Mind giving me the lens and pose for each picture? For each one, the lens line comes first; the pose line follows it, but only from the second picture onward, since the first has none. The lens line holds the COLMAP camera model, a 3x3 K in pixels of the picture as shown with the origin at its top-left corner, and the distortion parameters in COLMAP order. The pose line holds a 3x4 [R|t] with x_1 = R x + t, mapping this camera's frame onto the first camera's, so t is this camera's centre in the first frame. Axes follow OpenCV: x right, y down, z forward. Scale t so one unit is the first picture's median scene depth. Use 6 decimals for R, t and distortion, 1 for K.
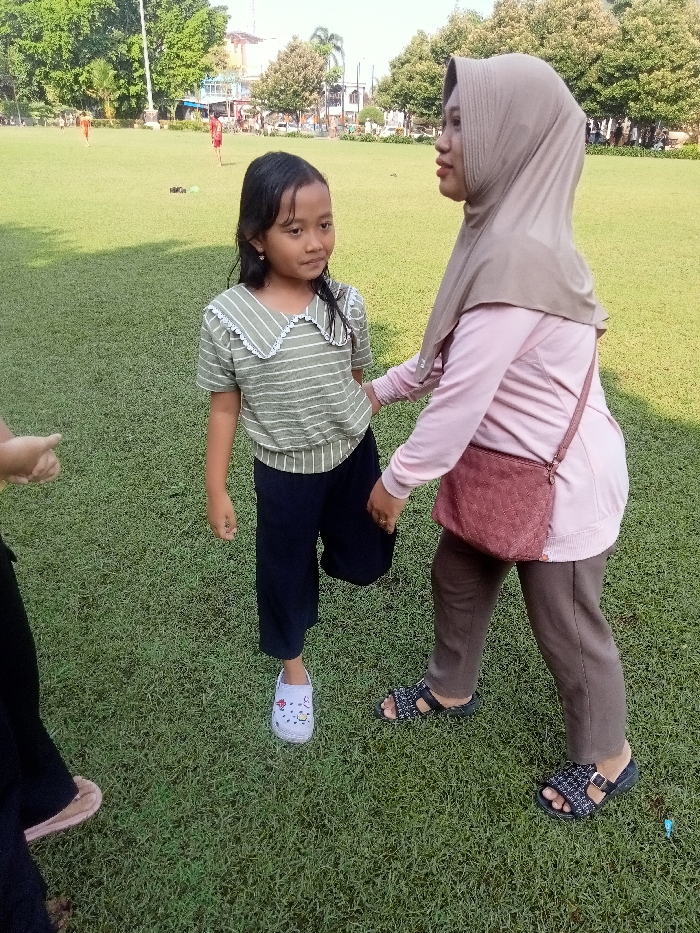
lens RADIAL K [[739.5, 0, 375.4], [0, 739.5, 495.9], [0, 0, 1]] dist [-0.044545, 0.068524]
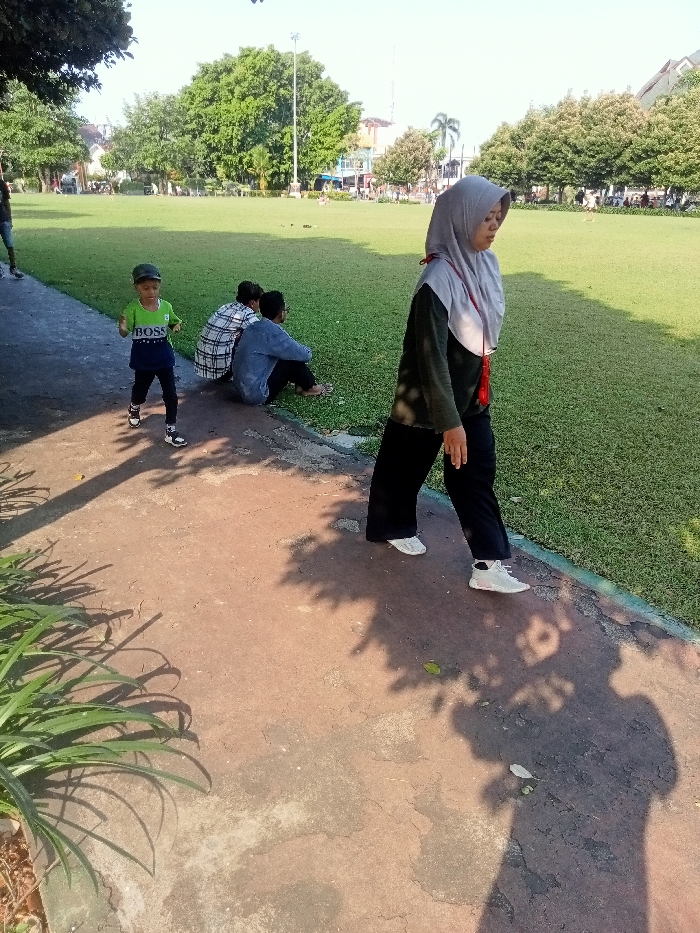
lens RADIAL K [[705.9, 0, 369.9], [0, 705.9, 483.0], [0, 0, 1]] dist [0.010659, -0.004777]
pose [[0.985990, 0.057631, -0.156534, 0.038439], [-0.069851, 0.994830, -0.073714, 0.064323], [0.151476, 0.083615, 0.984918, -0.127726]]
